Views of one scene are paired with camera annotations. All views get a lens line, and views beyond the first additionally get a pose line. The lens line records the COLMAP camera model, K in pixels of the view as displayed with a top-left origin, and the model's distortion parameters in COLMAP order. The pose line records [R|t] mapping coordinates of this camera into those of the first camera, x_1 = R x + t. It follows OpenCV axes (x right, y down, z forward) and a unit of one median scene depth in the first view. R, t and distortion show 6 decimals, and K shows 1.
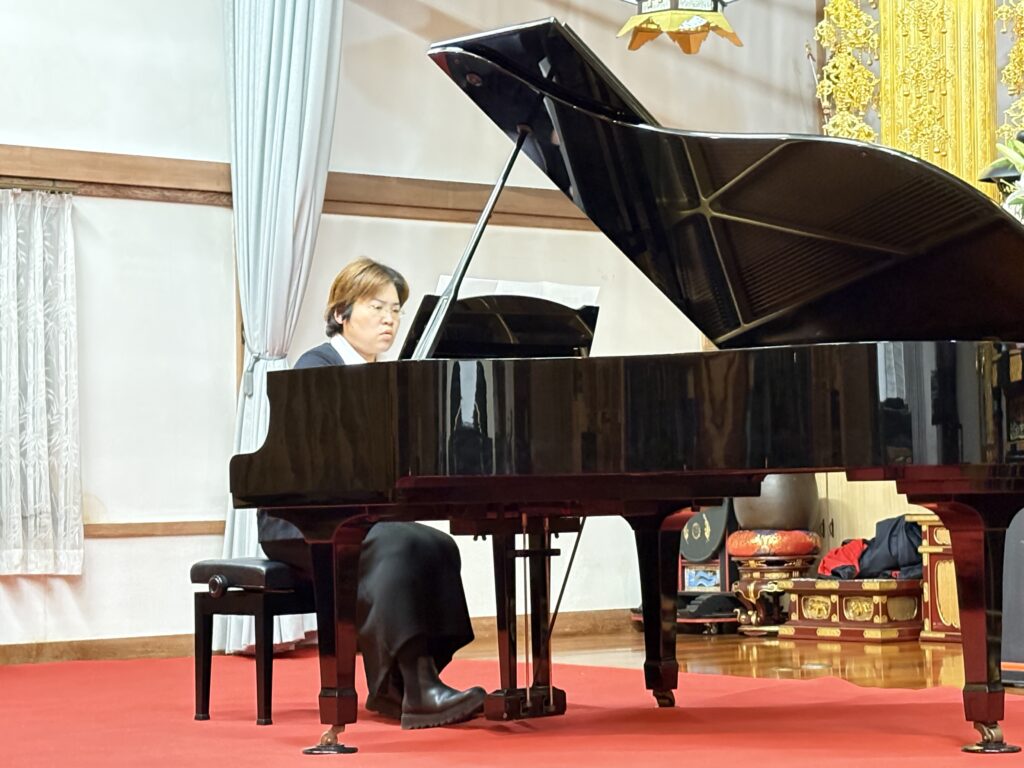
lens RADIAL K [[2511.0, 0, 483.3], [0, 2511.0, 407.1], [0, 0, 1]] dist [0.161290, 0.000000]
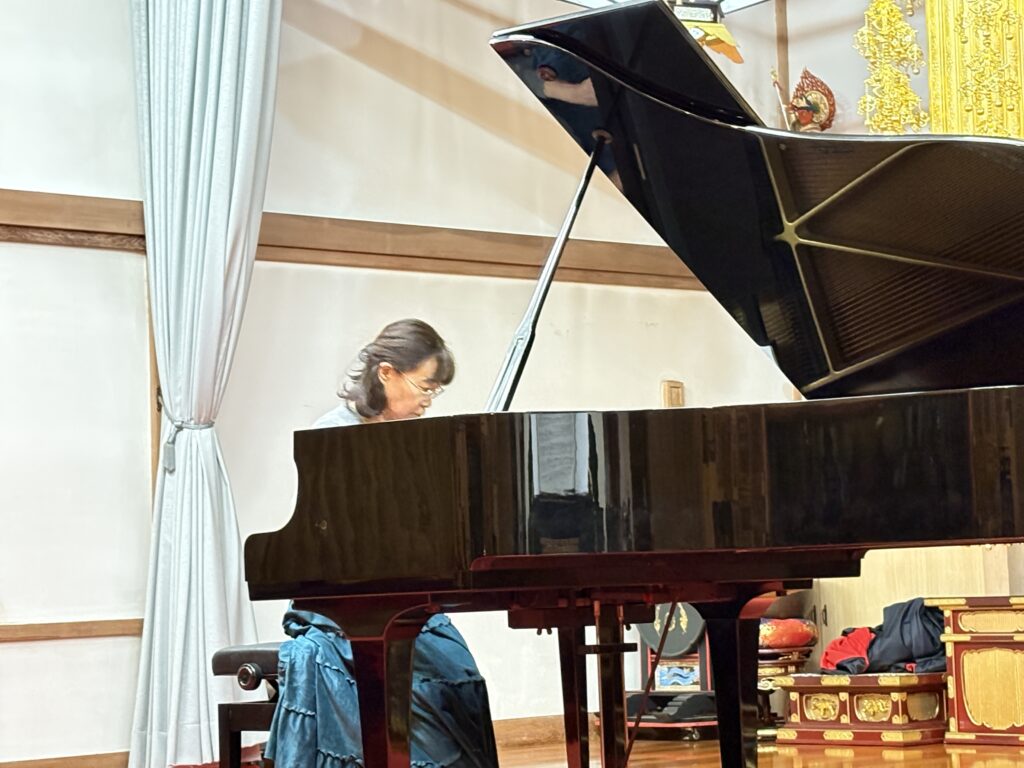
lens RADIAL K [[2659.6, 0, 482.0], [0, 2659.6, 395.2], [0, 0, 1]] dist [0.158806, 0.000000]
pose [[0.996371, -0.010082, 0.084515, -0.063654], [0.013262, 0.999222, -0.037145, 0.004648], [-0.084074, 0.038131, 0.995730, 0.087476]]
